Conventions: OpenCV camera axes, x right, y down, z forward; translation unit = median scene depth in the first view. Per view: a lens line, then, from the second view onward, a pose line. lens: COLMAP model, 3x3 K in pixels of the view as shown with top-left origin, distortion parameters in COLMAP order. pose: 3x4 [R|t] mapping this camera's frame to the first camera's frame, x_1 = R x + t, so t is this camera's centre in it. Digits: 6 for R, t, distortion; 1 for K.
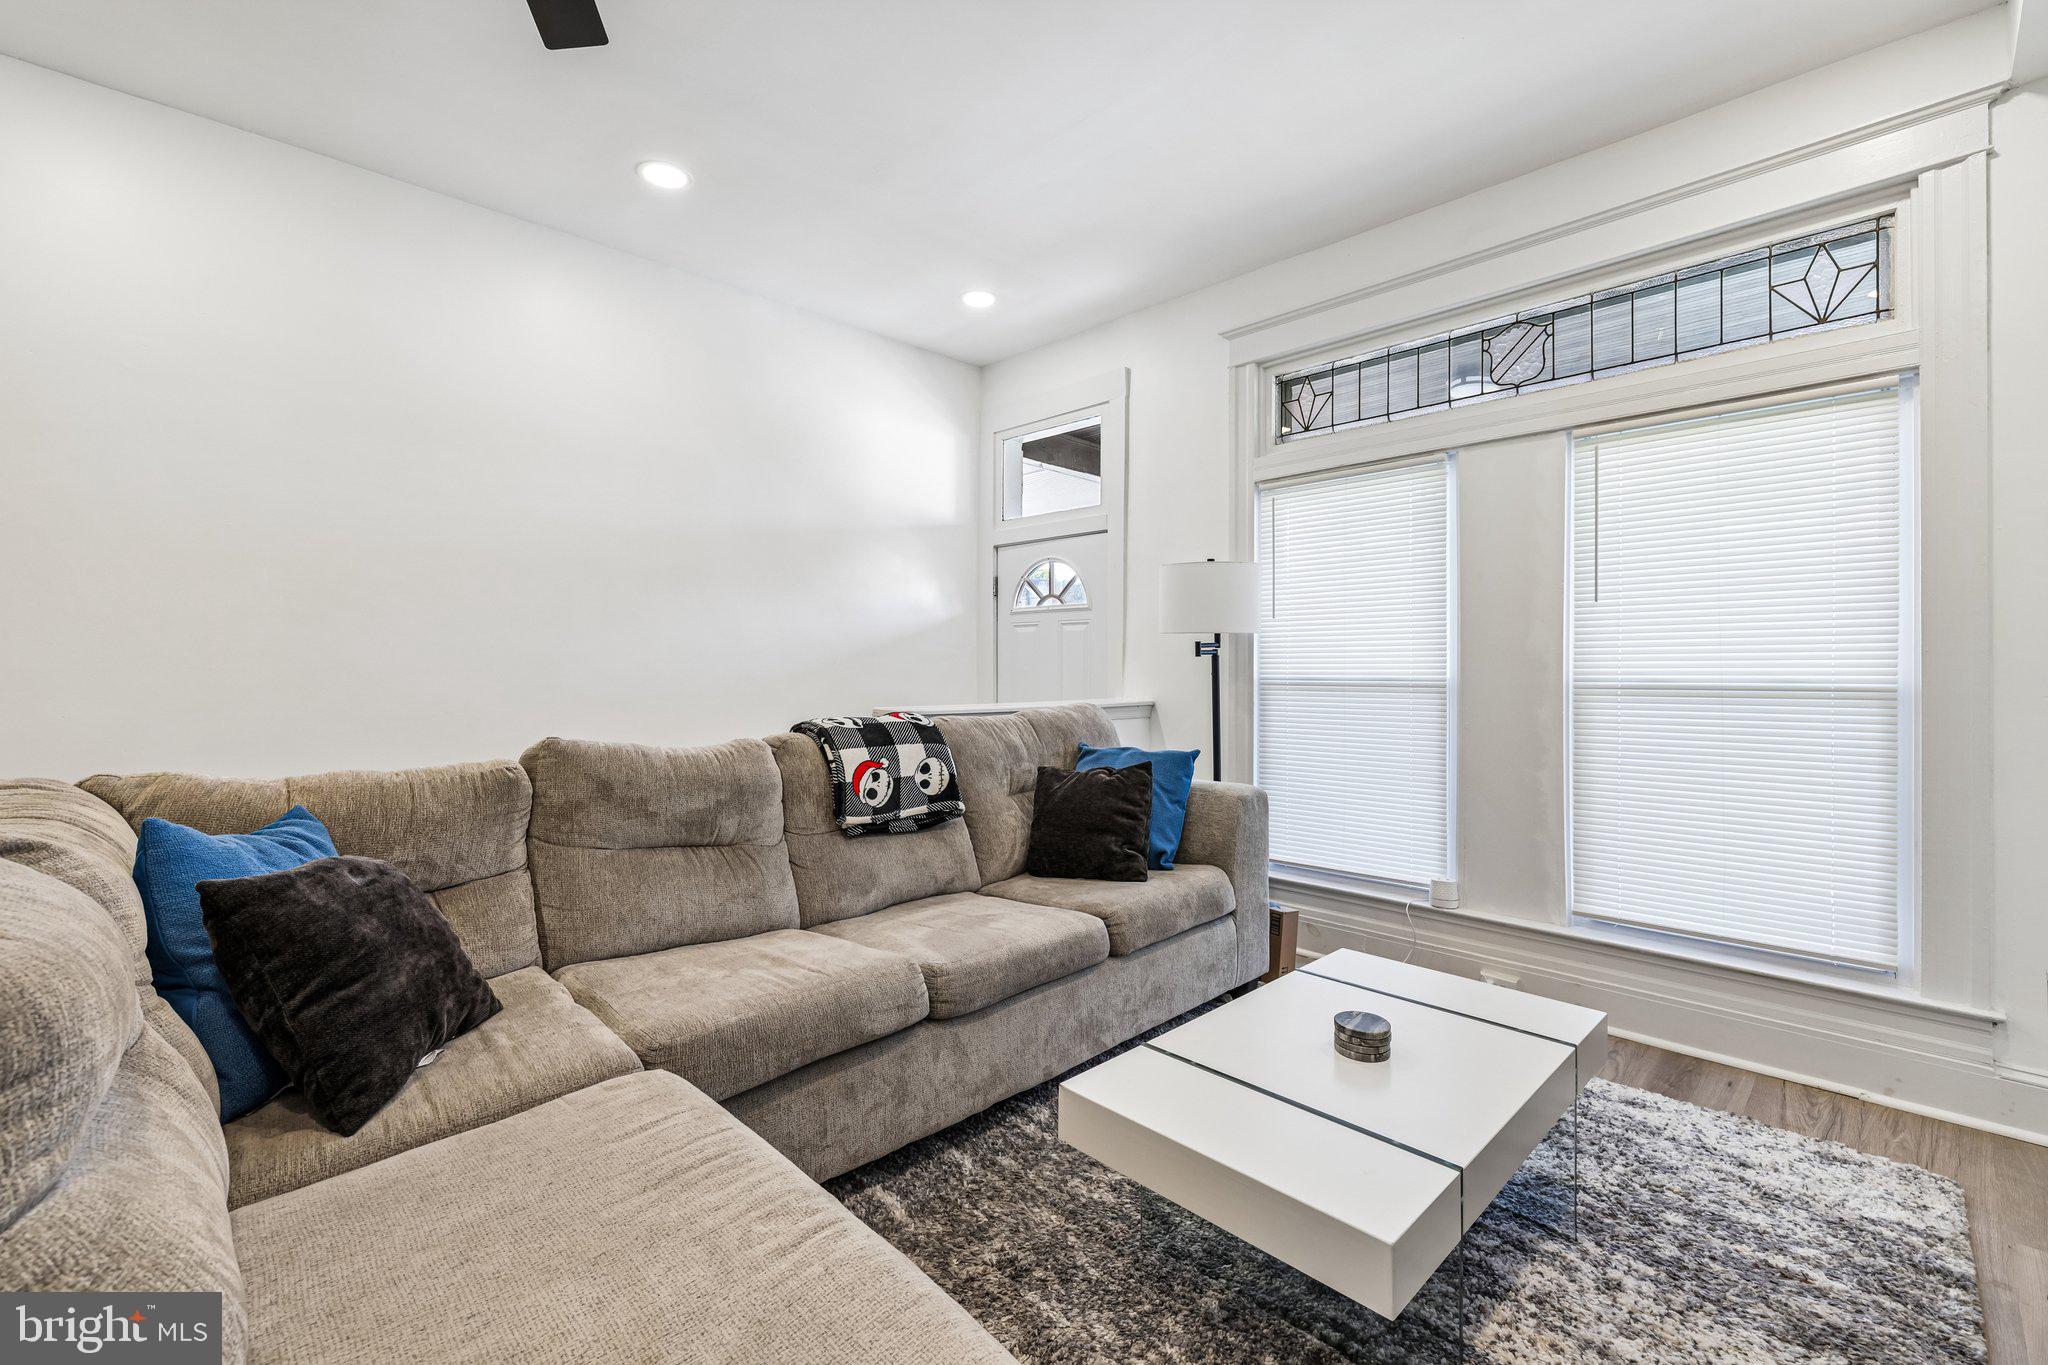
lens RADIAL K [[869.7, 0, 1015.1], [0, 869.7, 671.8], [0, 0, 1]] dist [0.002623, 0.000250]
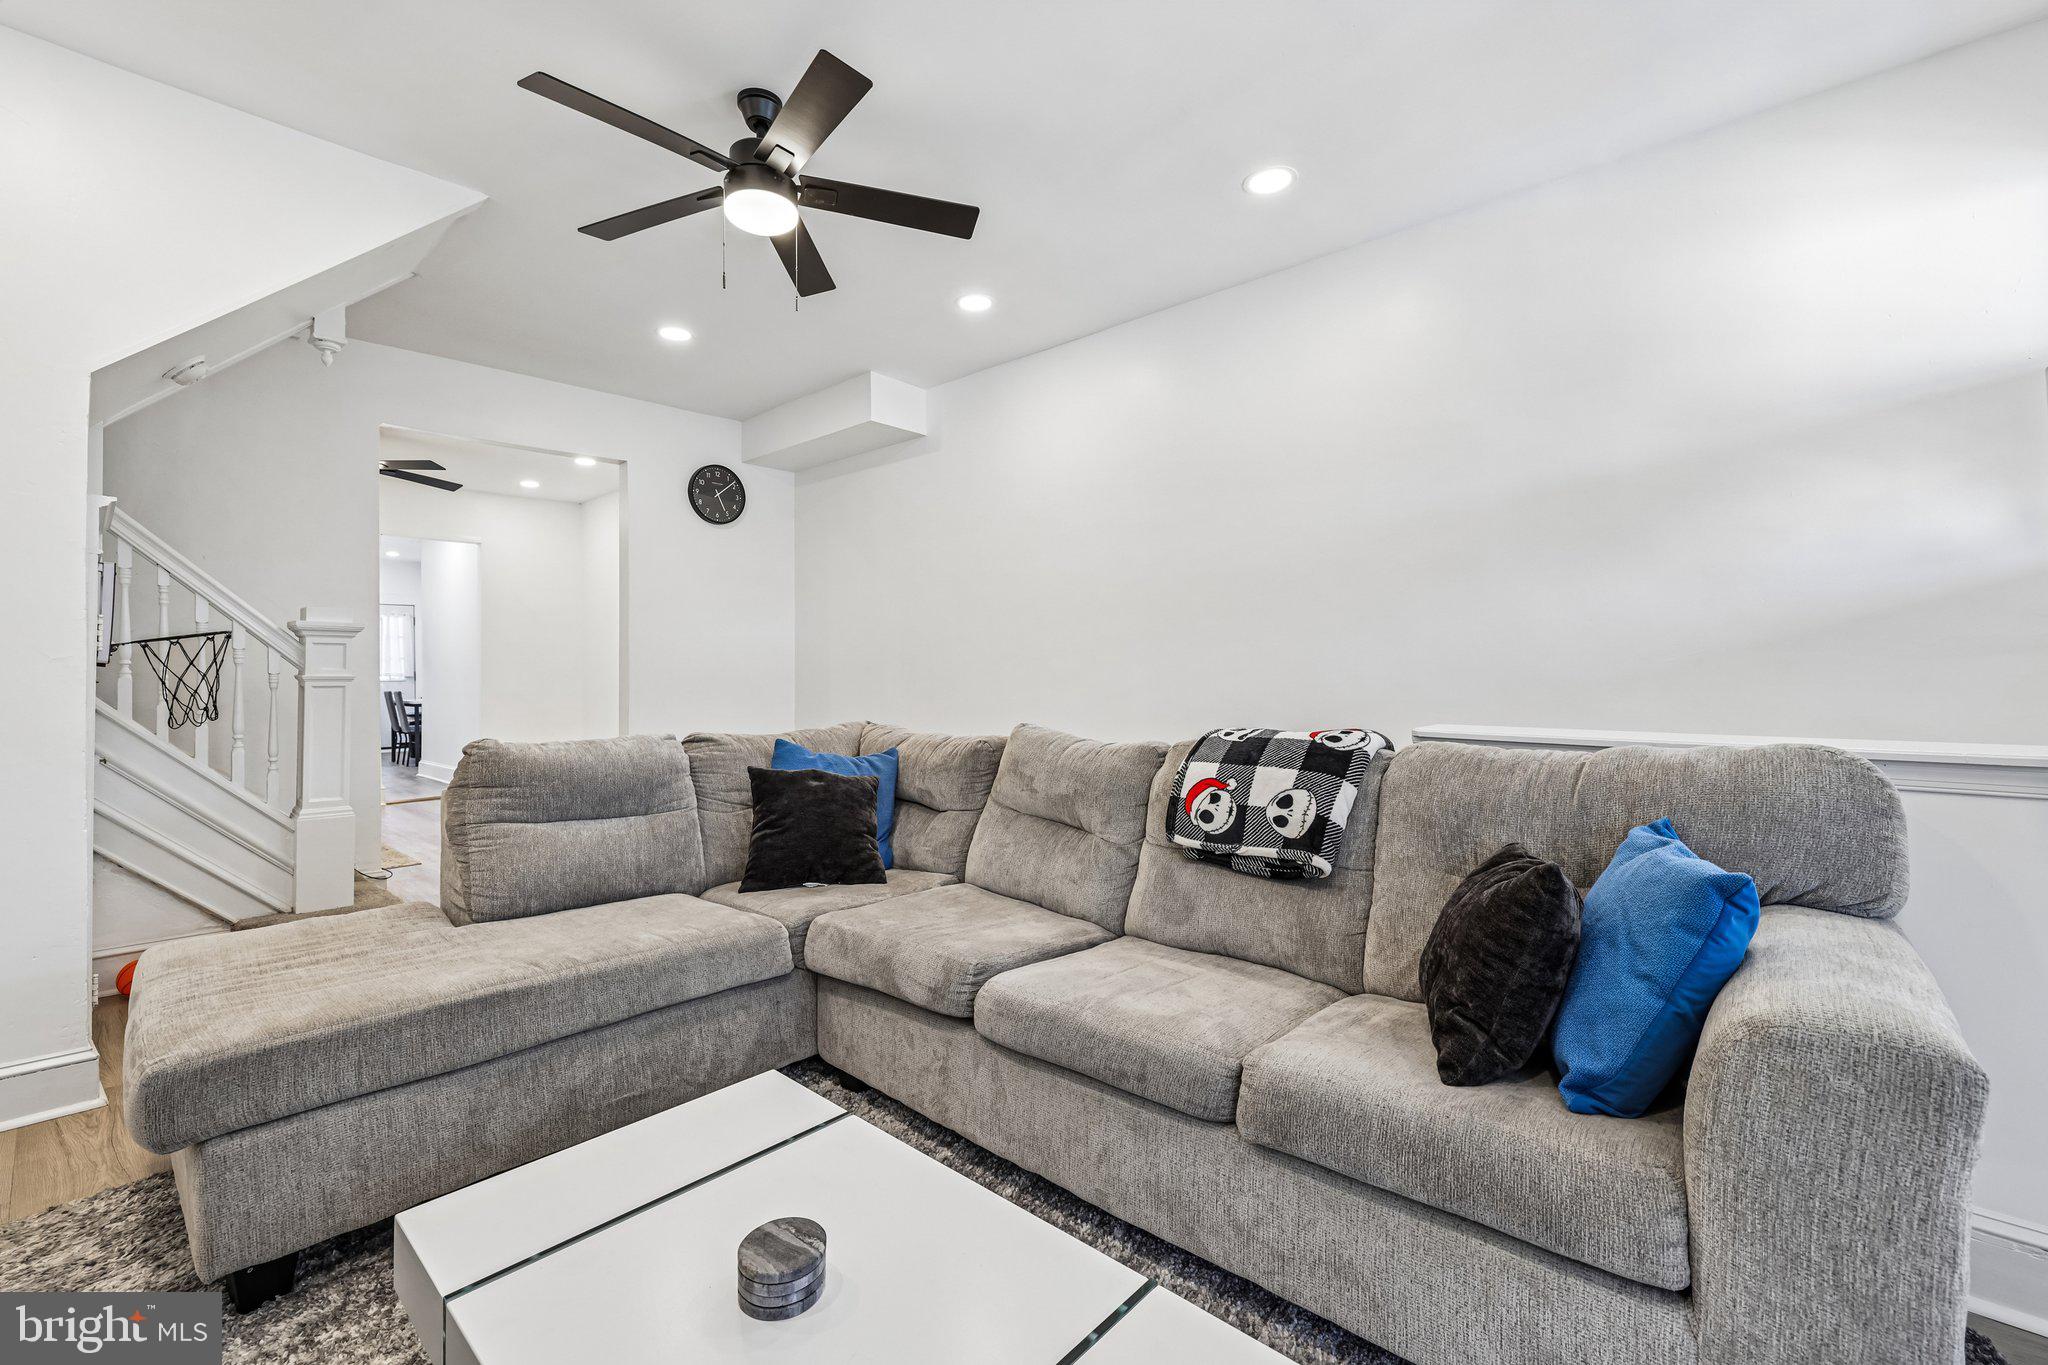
lens RADIAL K [[869.7, 0, 1015.1], [0, 869.7, 671.8], [0, 0, 1]] dist [0.002623, 0.000250]
pose [[0.057500, -0.001379, -0.998345, 0.687709], [0.002402, 0.999996, -0.001243, -0.003269], [0.998343, -0.002327, 0.057503, 0.759033]]
